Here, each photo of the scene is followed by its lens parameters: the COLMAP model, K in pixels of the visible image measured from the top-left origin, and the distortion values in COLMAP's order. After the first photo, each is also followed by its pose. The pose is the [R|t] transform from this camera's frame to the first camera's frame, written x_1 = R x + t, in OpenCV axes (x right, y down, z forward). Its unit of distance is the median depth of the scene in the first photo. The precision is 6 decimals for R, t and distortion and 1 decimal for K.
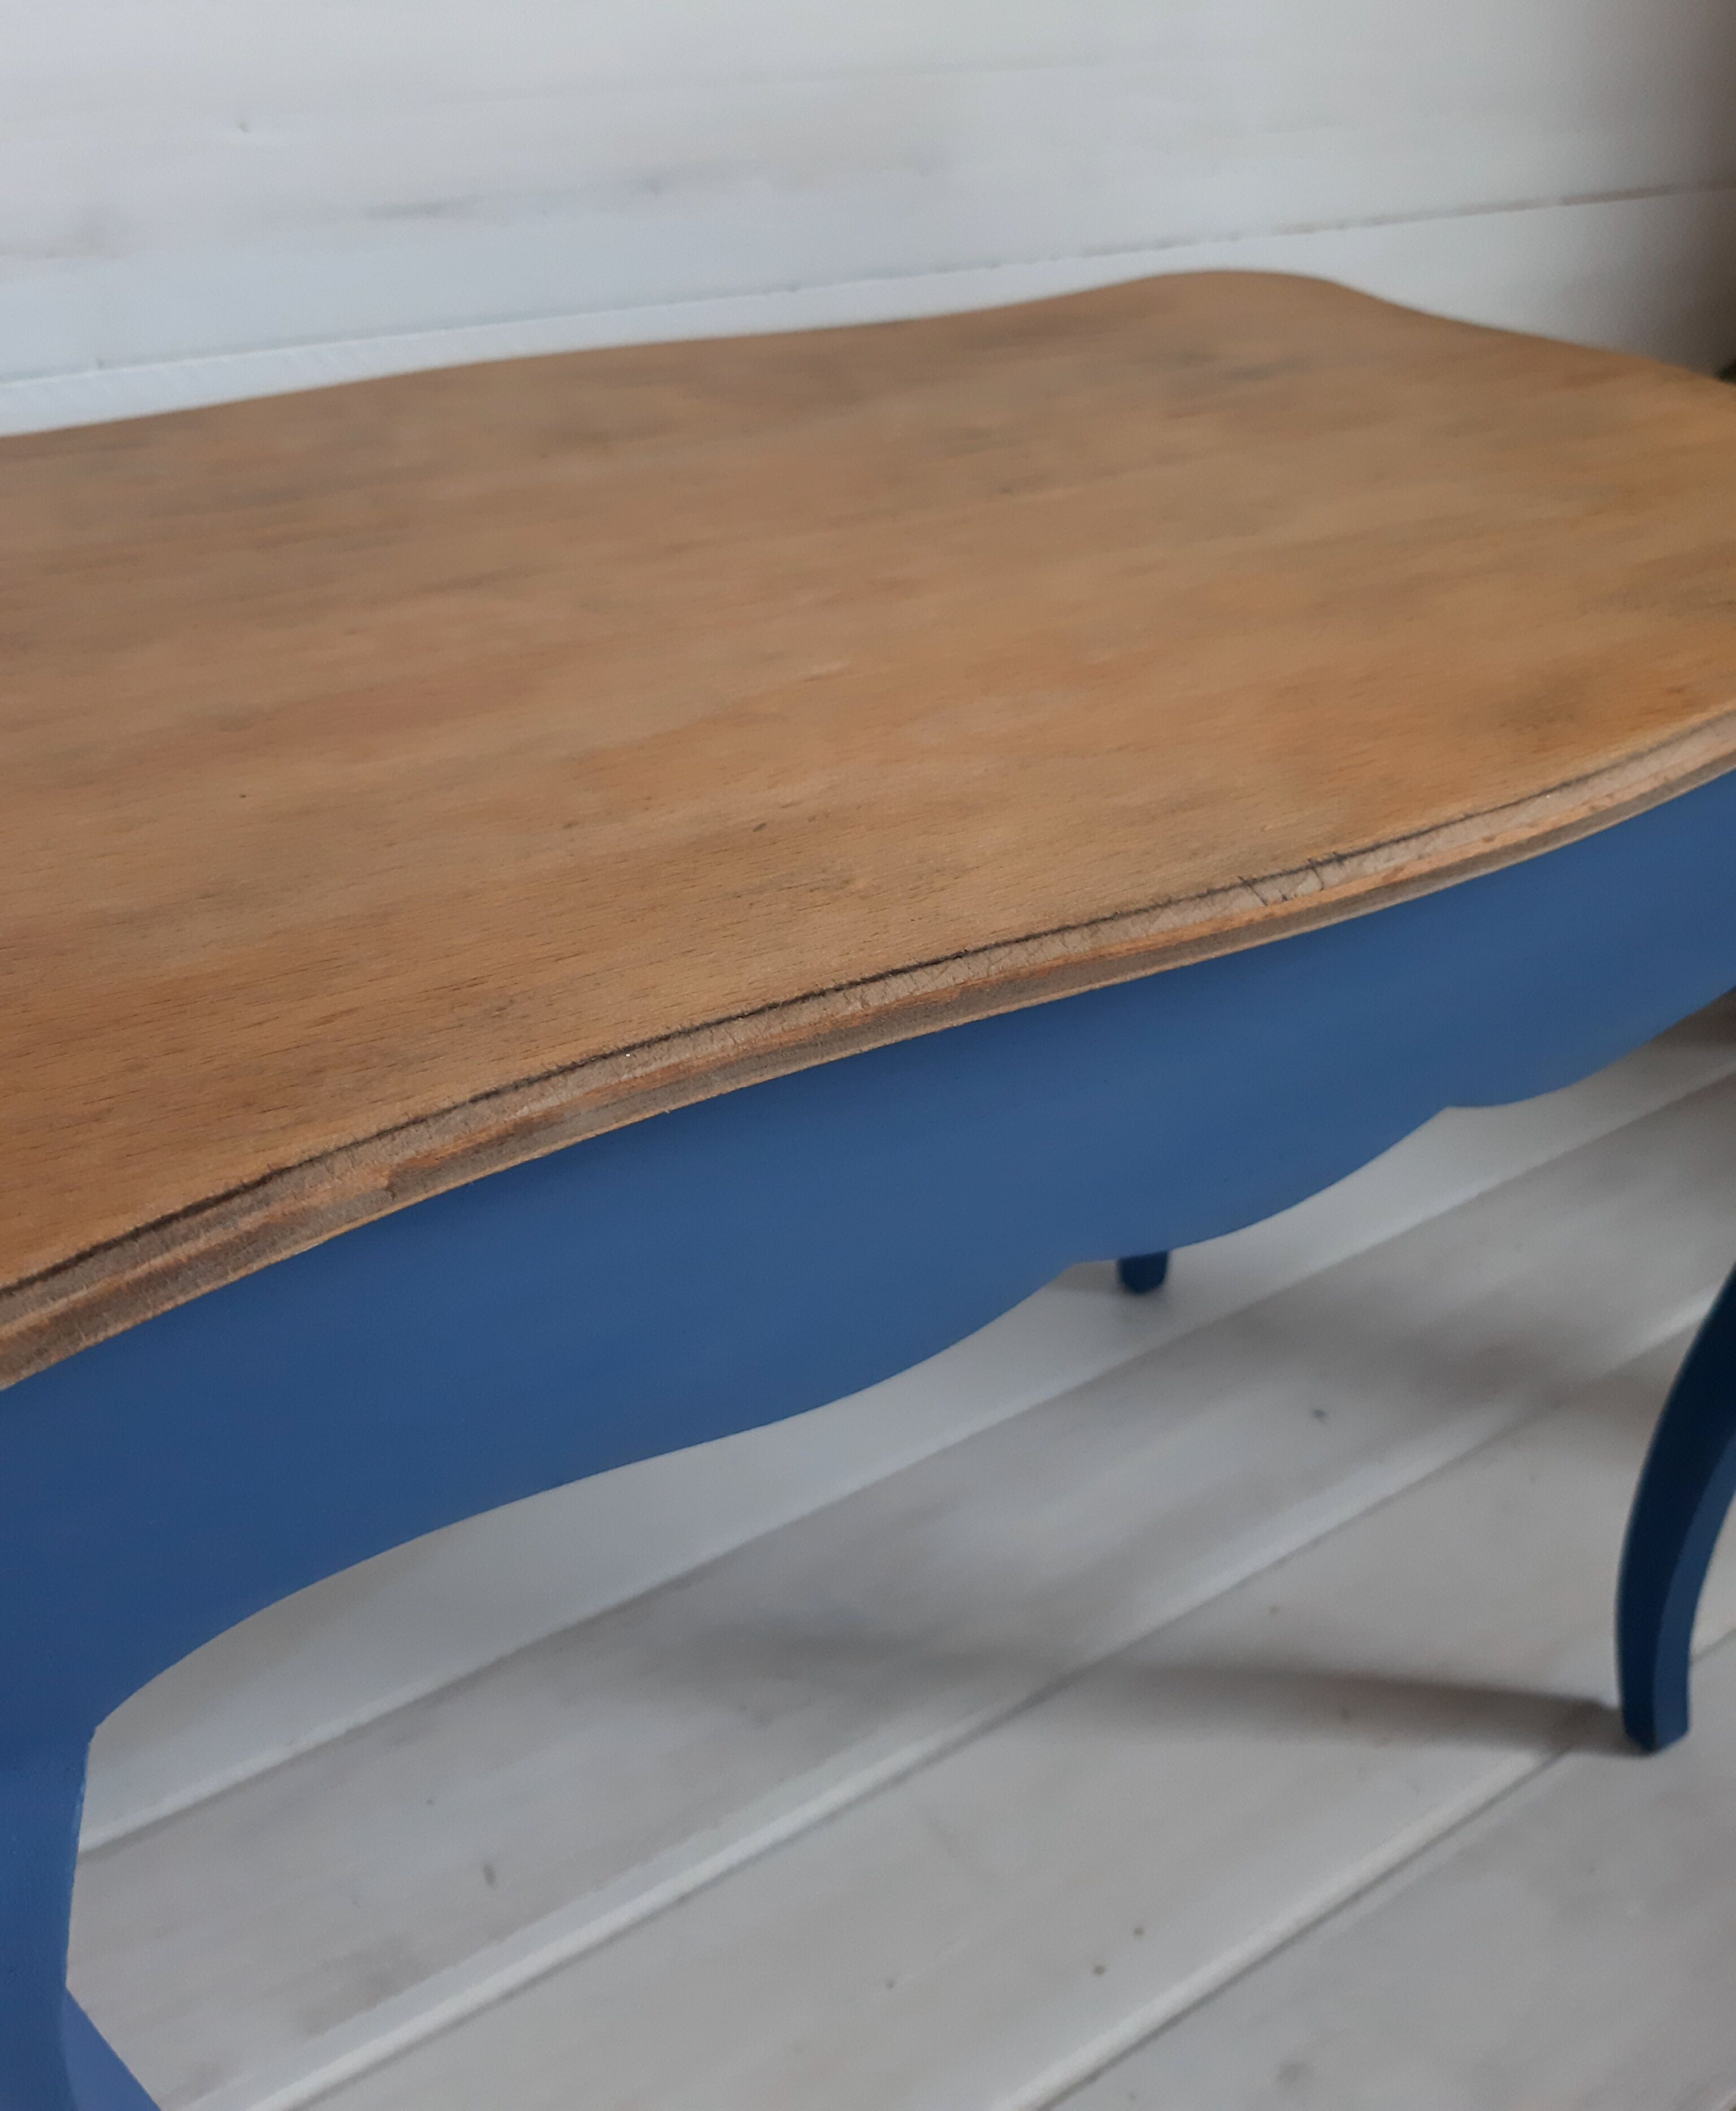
lens RADIAL K [[1802.5, 0, 871.6], [0, 1802.5, 972.4], [0, 0, 1]] dist [0.059806, -0.168384]
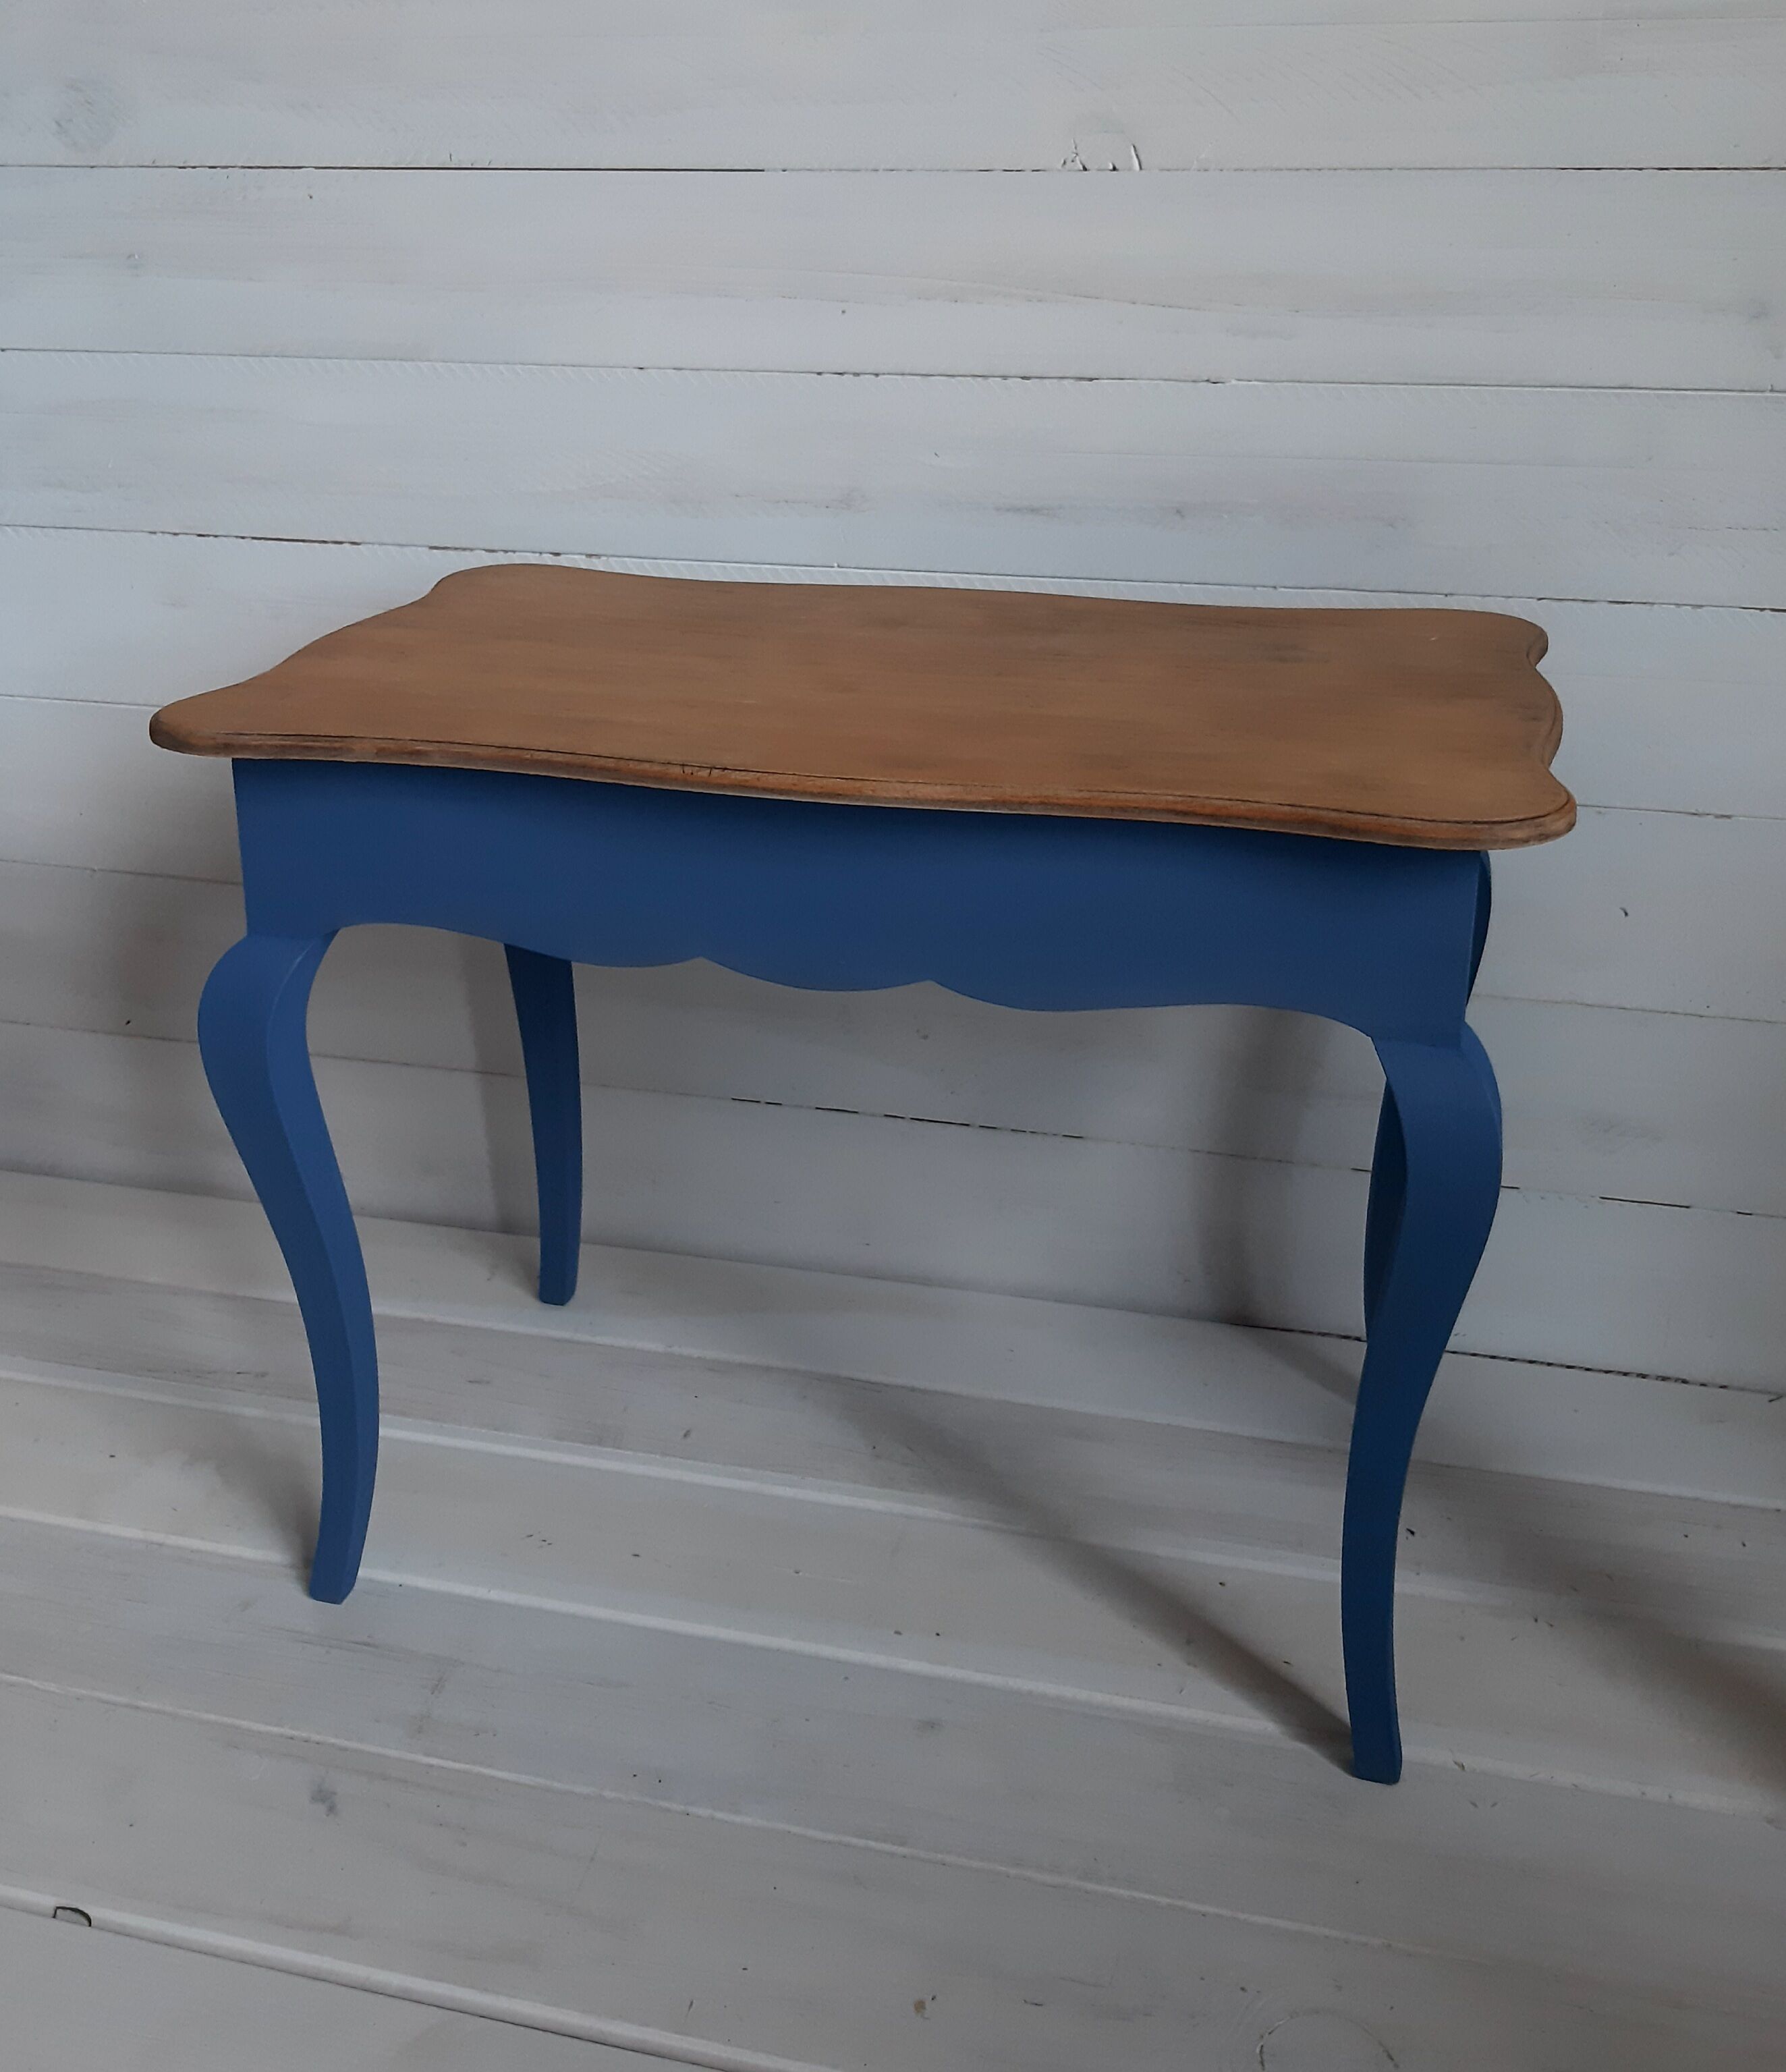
lens RADIAL K [[2072.9, 0, 893.4], [0, 2072.9, 908.2], [0, 0, 1]] dist [-0.006321, -0.016965]
pose [[0.701948, 0.241607, -0.669996, 1.097147], [-0.370269, 0.927383, -0.053504, 0.084797], [0.608416, 0.285636, 0.740434, -0.438313]]
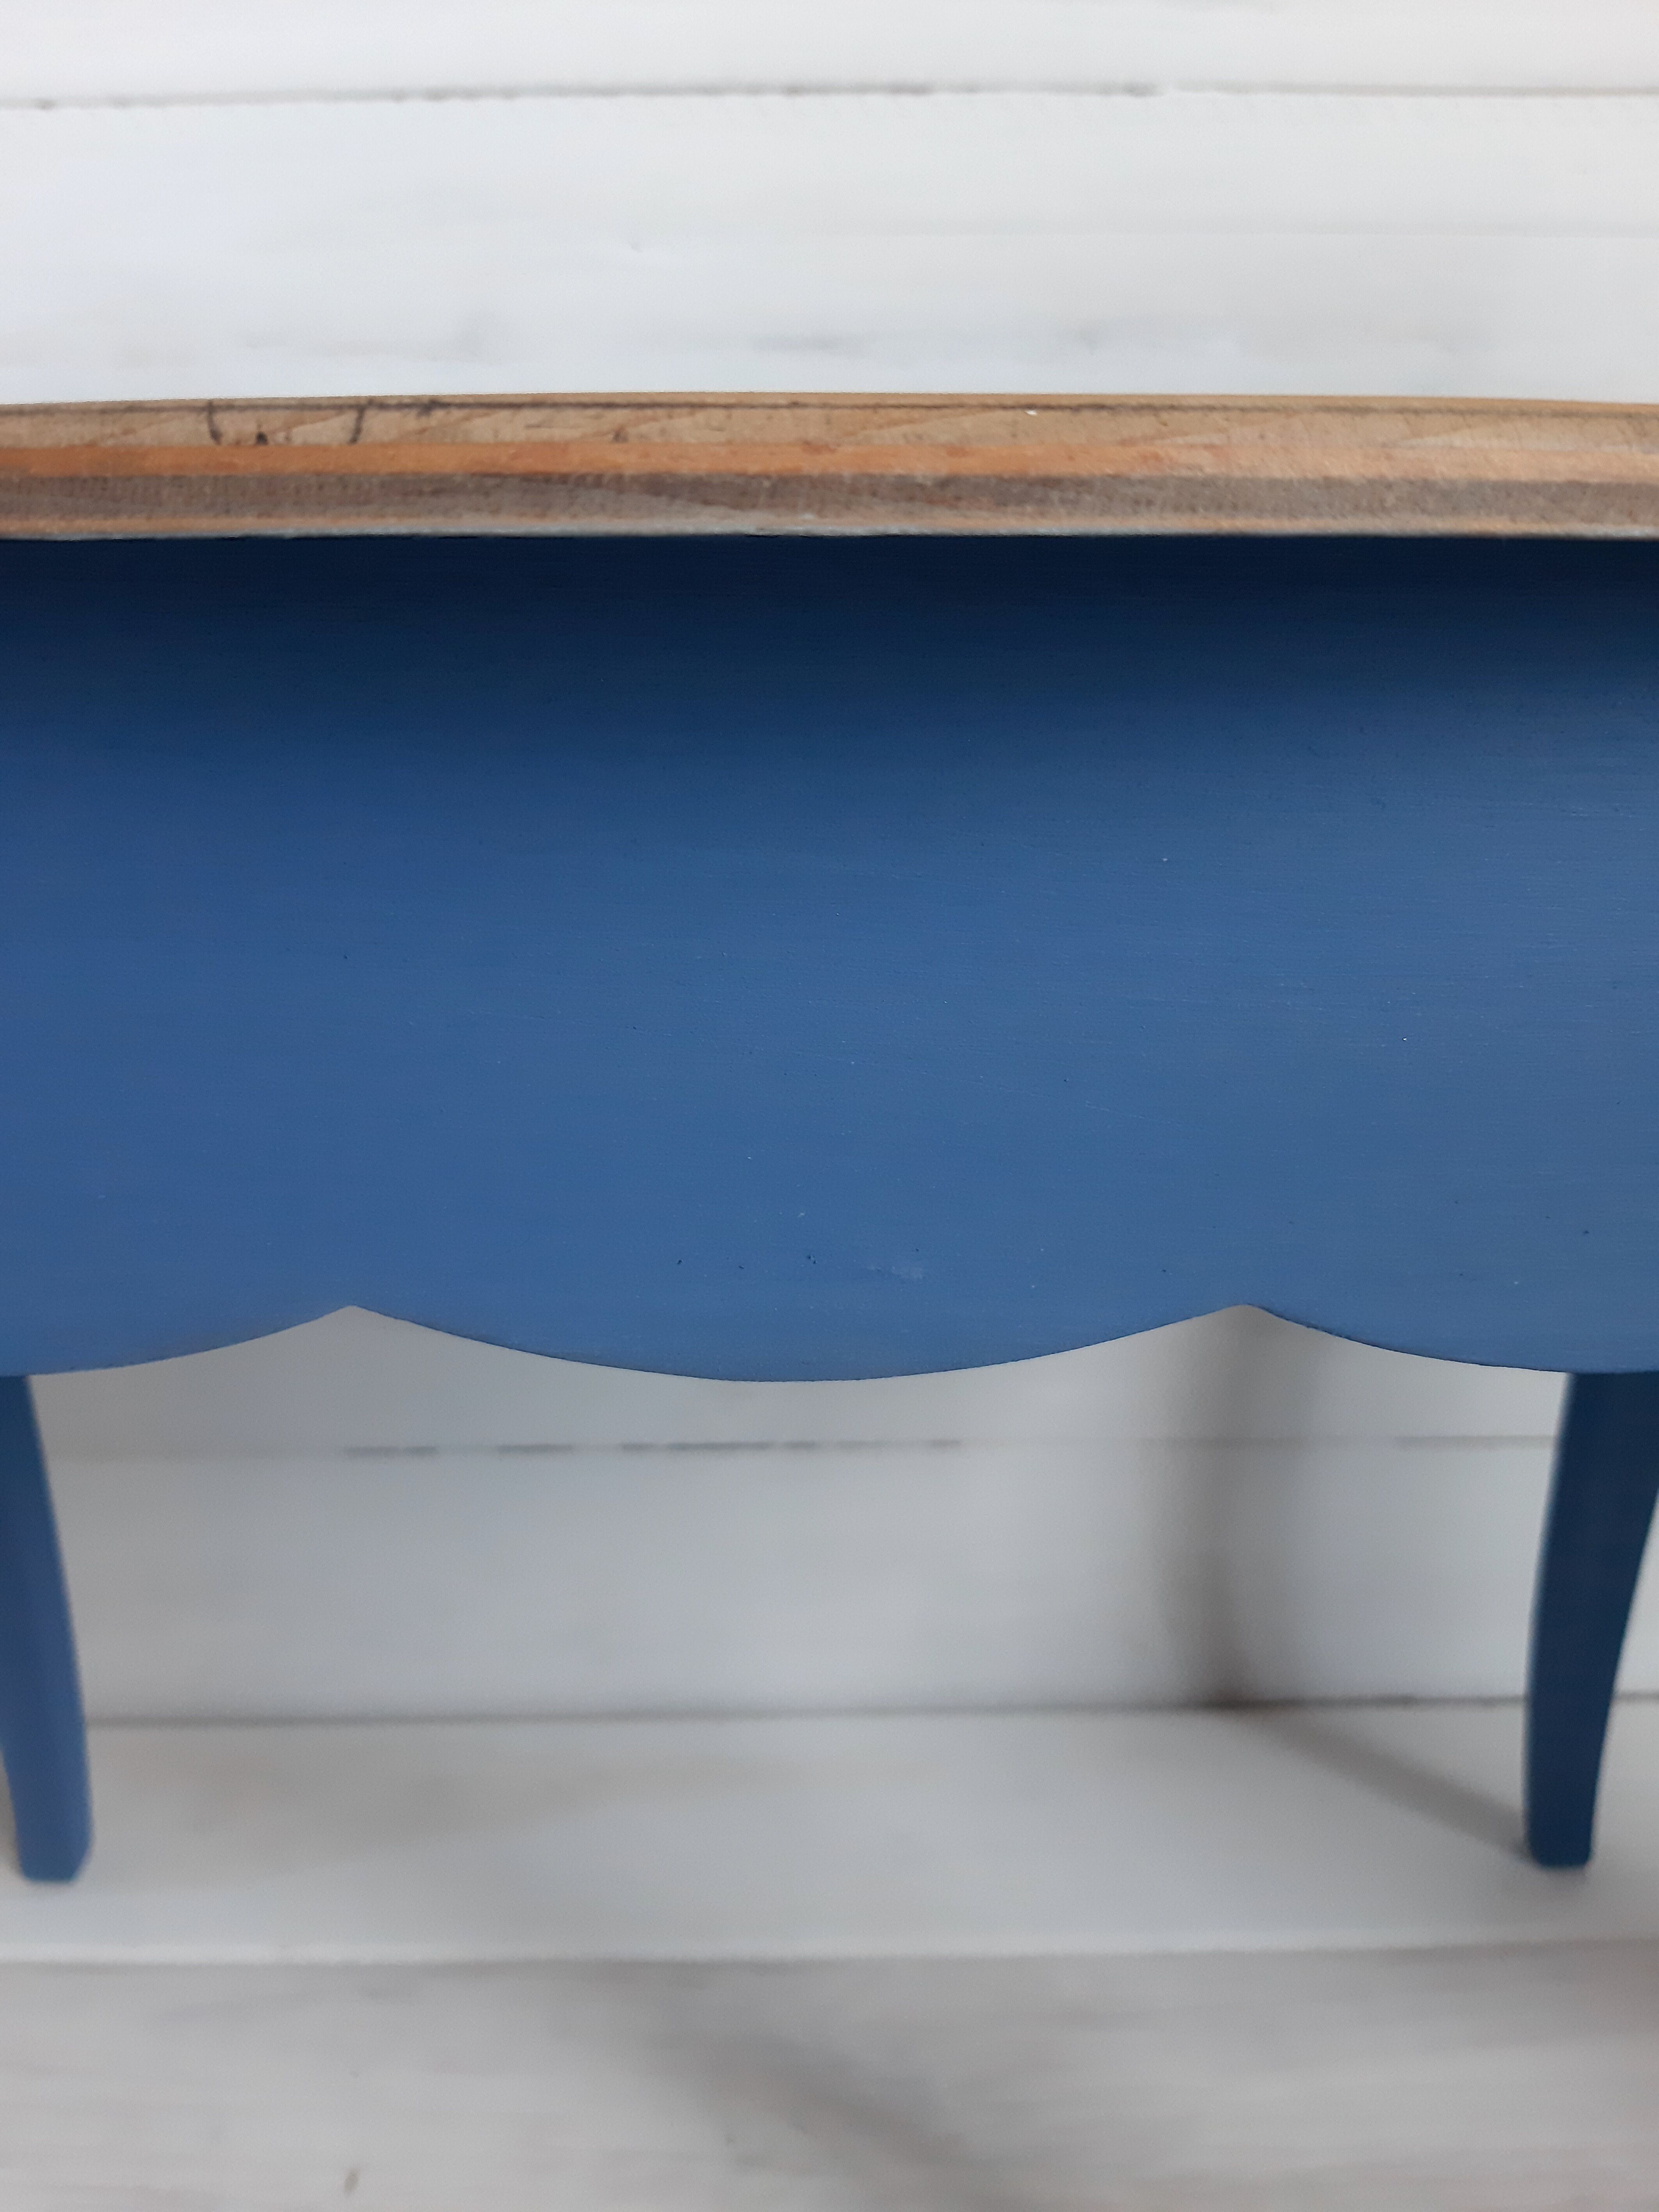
lens RADIAL K [[1781.7, 0, 829.2], [0, 1781.7, 1120.3], [0, 0, 1]] dist [0.001464, -0.083698]
pose [[0.858332, 0.174922, -0.482357, 0.281295], [-0.259117, 0.959183, -0.113250, 0.069629], [0.442858, 0.222194, 0.868623, 0.297367]]
